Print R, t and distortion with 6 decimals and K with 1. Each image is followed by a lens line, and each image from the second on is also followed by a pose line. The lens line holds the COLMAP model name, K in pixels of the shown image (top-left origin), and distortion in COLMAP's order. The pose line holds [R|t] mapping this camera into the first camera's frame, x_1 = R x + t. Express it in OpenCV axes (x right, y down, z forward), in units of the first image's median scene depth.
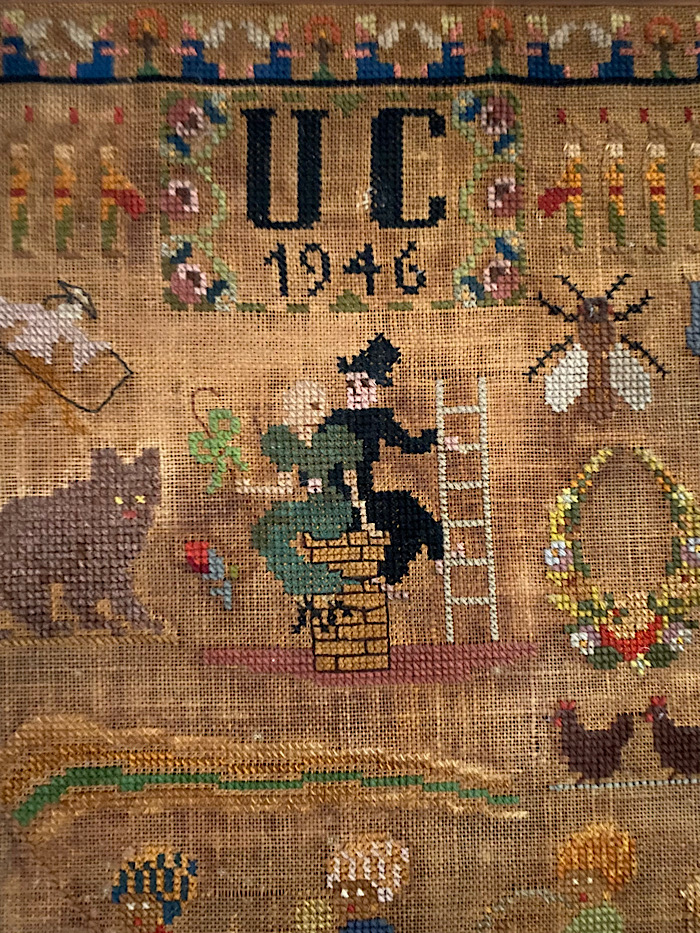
lens RADIAL K [[707.6, 0, 350.6], [0, 707.6, 467.4], [0, 0, 1]] dist [-0.009292, -0.003004]
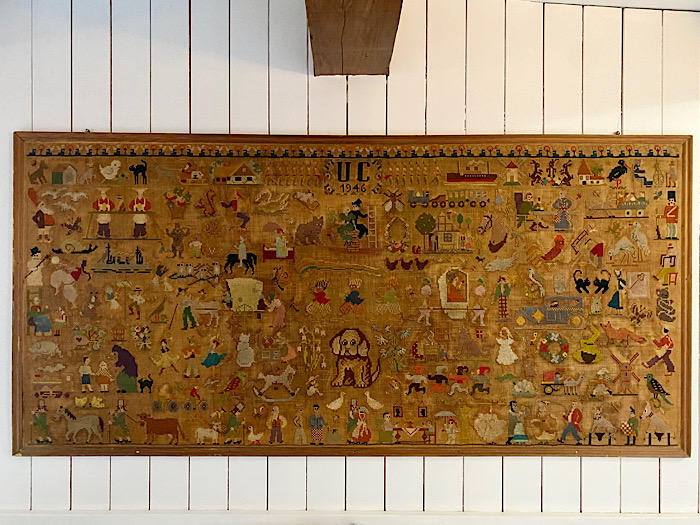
lens RADIAL K [[530.9, 0, 348.6], [0, 530.9, 261.5], [0, 0, 1]] dist [-0.009292, -0.003004]
pose [[0.999779, 0.014835, 0.014905, -0.108422], [-0.015318, 0.999344, 0.032829, 0.214172], [-0.014408, -0.033050, 0.999350, -3.706420]]
